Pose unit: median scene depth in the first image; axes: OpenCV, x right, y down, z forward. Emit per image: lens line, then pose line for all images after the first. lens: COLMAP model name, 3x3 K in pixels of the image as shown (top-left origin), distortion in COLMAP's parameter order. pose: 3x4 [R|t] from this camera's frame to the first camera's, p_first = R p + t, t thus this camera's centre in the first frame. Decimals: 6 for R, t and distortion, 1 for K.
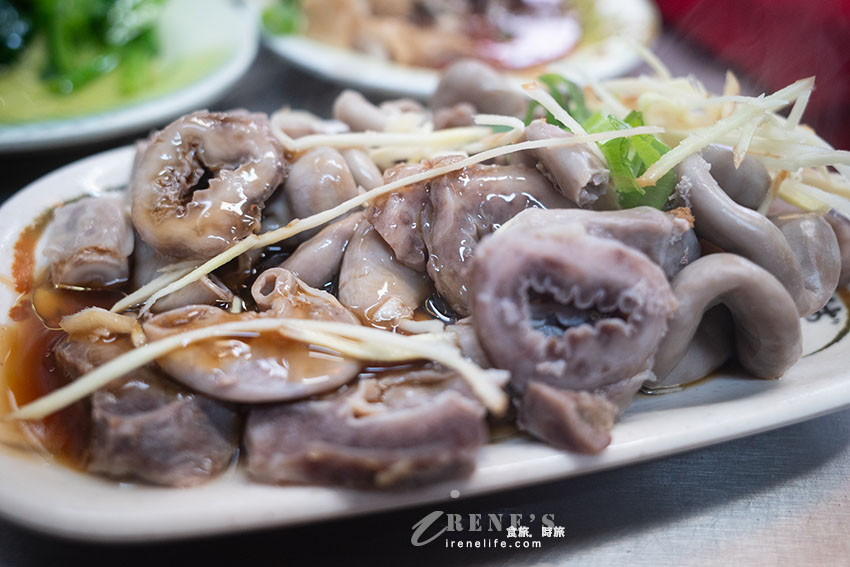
lens RADIAL K [[773.7, 0, 422.0], [0, 773.7, 286.6], [0, 0, 1]] dist [-0.000148, 0.000000]
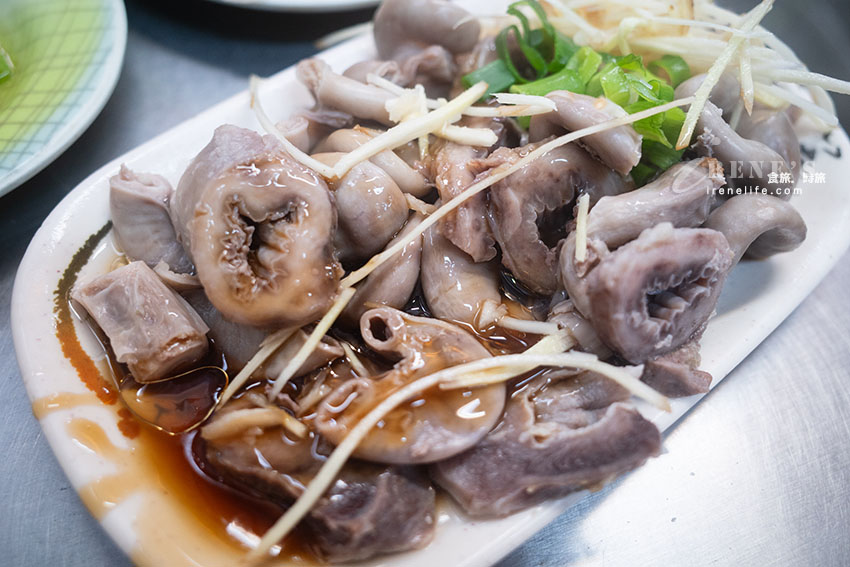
lens RADIAL K [[773.7, 0, 428.4], [0, 773.7, 281.6], [0, 0, 1]] dist [-0.000148, 0.000000]
pose [[0.913692, -0.322472, 0.247342, -0.369333], [0.212027, 0.897451, 0.386815, -0.444142], [-0.346715, -0.300986, 0.888367, 0.058440]]
